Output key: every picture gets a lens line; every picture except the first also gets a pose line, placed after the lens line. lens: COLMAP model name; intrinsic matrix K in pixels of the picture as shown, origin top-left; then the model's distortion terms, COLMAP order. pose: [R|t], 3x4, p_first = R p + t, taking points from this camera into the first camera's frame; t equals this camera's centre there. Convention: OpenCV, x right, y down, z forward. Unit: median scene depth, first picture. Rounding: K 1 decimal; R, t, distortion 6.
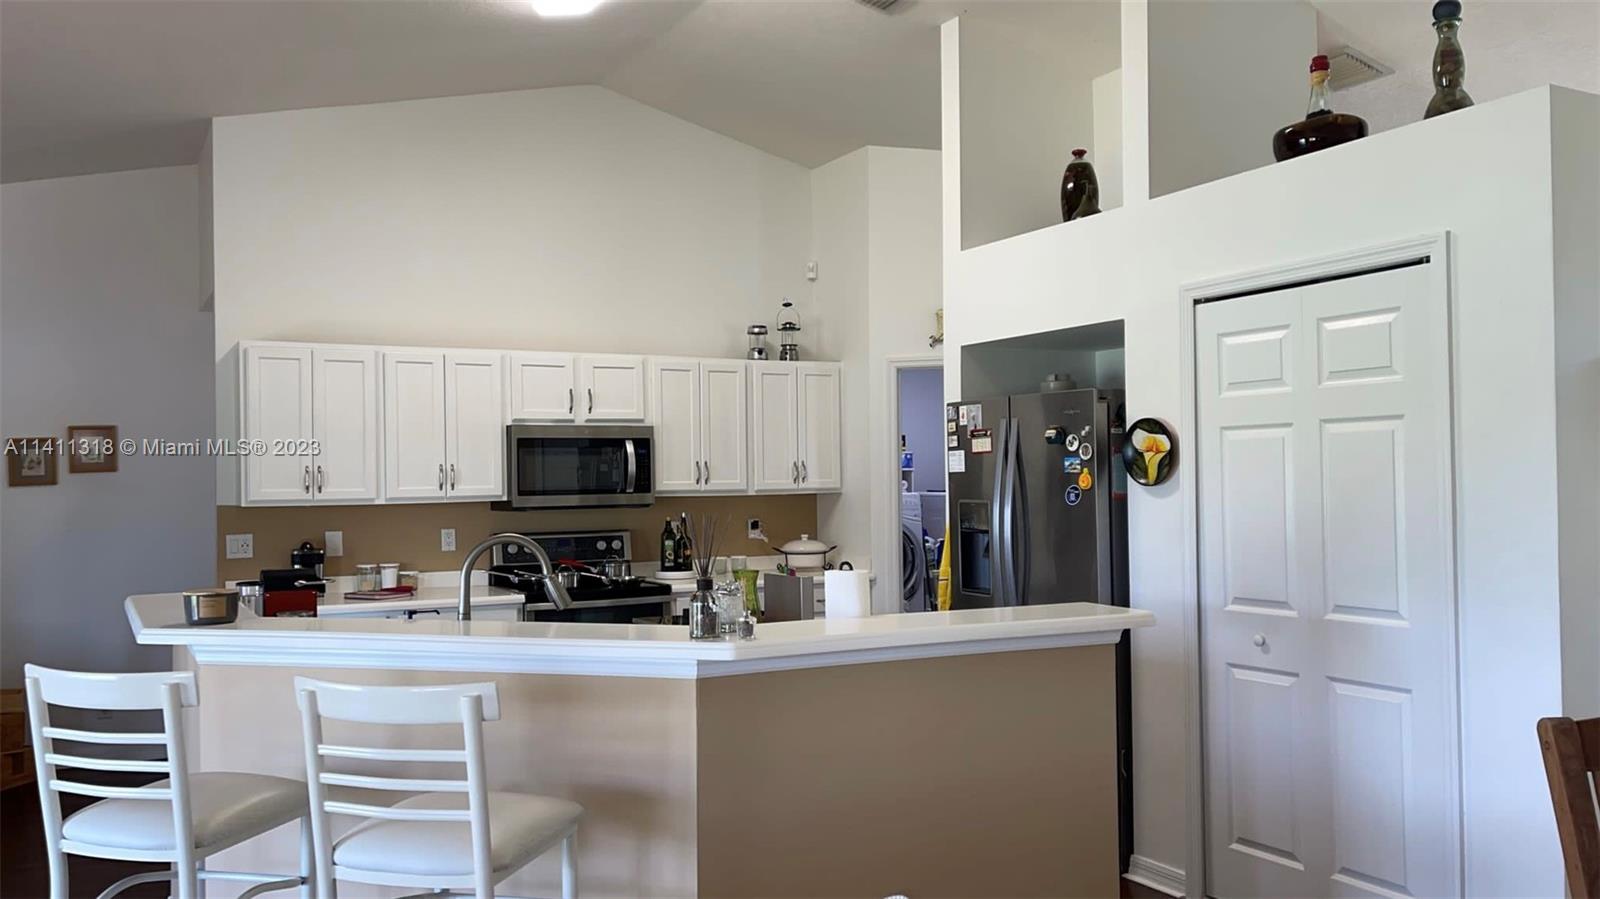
lens RADIAL K [[1427.7, 0, 800.0], [0, 1427.7, 449.5], [0, 0, 1]] dist [0.003376, -0.000750]
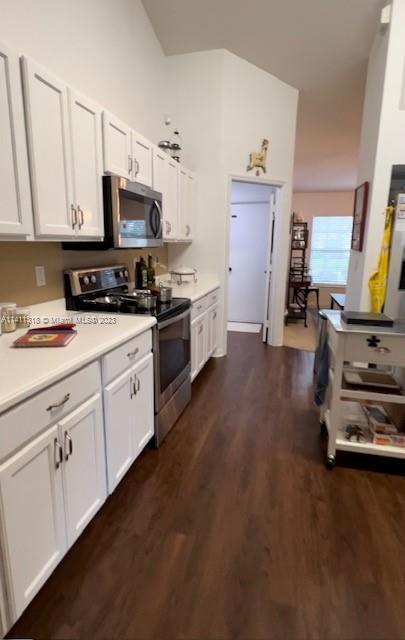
lens RADIAL K [[353.9, 0, 202.5], [0, 353.9, 320.0], [0, 0, 1]] dist [-0.004954, -0.001066]
pose [[0.640771, -0.140421, 0.754781, -0.380515], [-0.032616, 0.977264, 0.209502, 0.034564], [-0.767039, -0.158861, 0.621622, 0.724772]]
